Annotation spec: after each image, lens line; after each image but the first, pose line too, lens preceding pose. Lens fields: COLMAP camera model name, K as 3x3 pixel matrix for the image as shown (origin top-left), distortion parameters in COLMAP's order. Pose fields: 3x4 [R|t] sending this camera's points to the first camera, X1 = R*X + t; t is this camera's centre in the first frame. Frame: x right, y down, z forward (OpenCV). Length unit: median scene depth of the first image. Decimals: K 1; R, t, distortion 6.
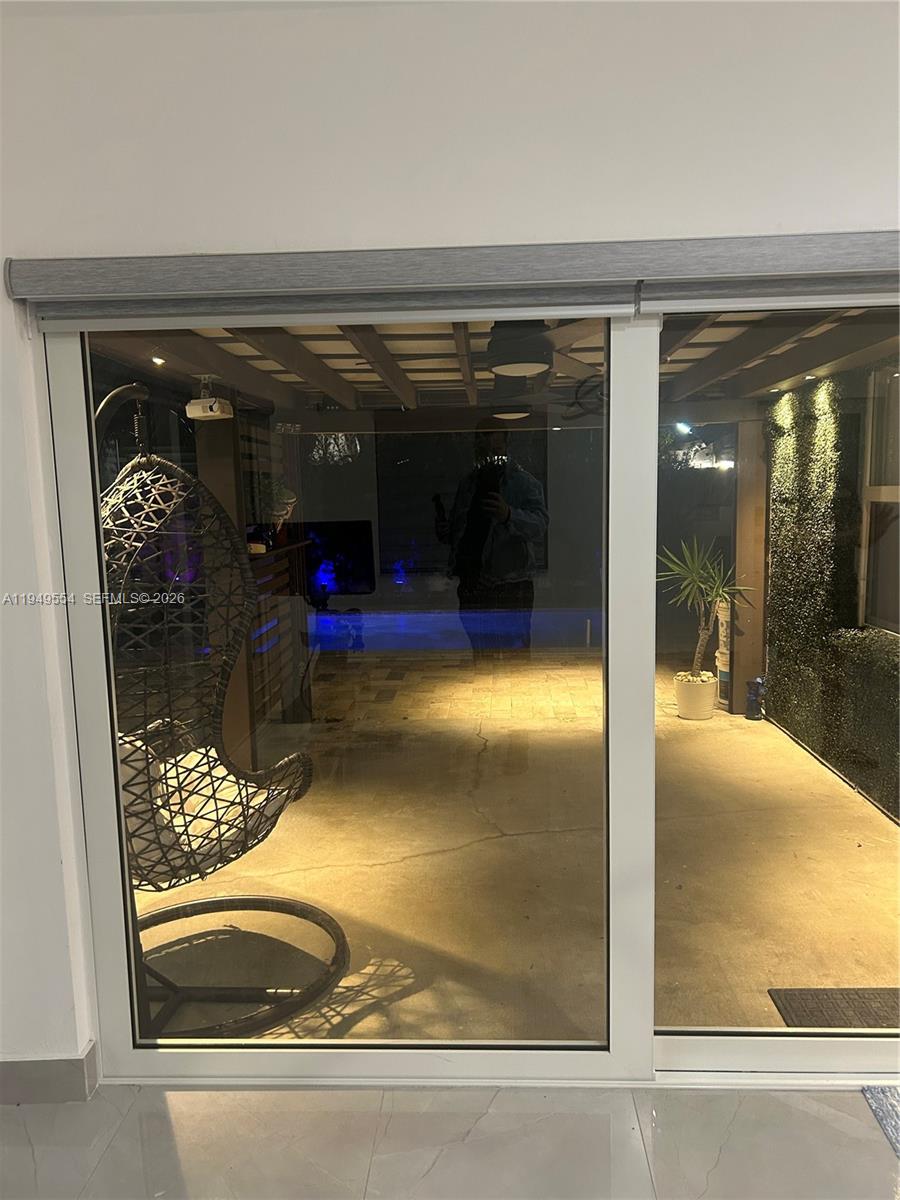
lens RADIAL K [[905.0, 0, 457.4], [0, 905.0, 605.4], [0, 0, 1]] dist [0.033319, -0.029613]
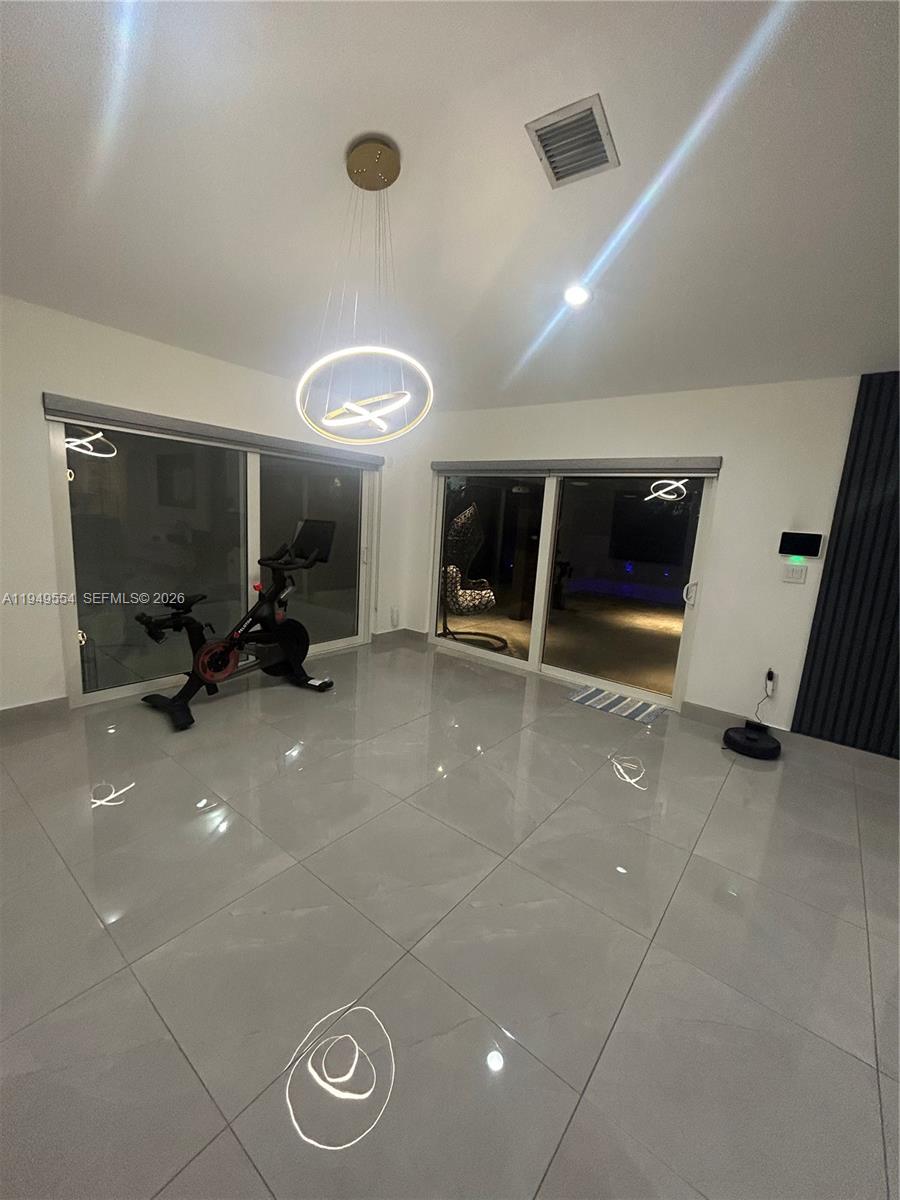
lens RADIAL K [[487.9, 0, 451.1], [0, 487.9, 601.6], [0, 0, 1]] dist [-0.002556, 0.001070]
pose [[0.807481, 0.176272, -0.562941, 0.744906], [-0.158190, 0.984062, 0.081229, 0.084400], [0.568287, 0.023461, 0.822496, -0.674338]]
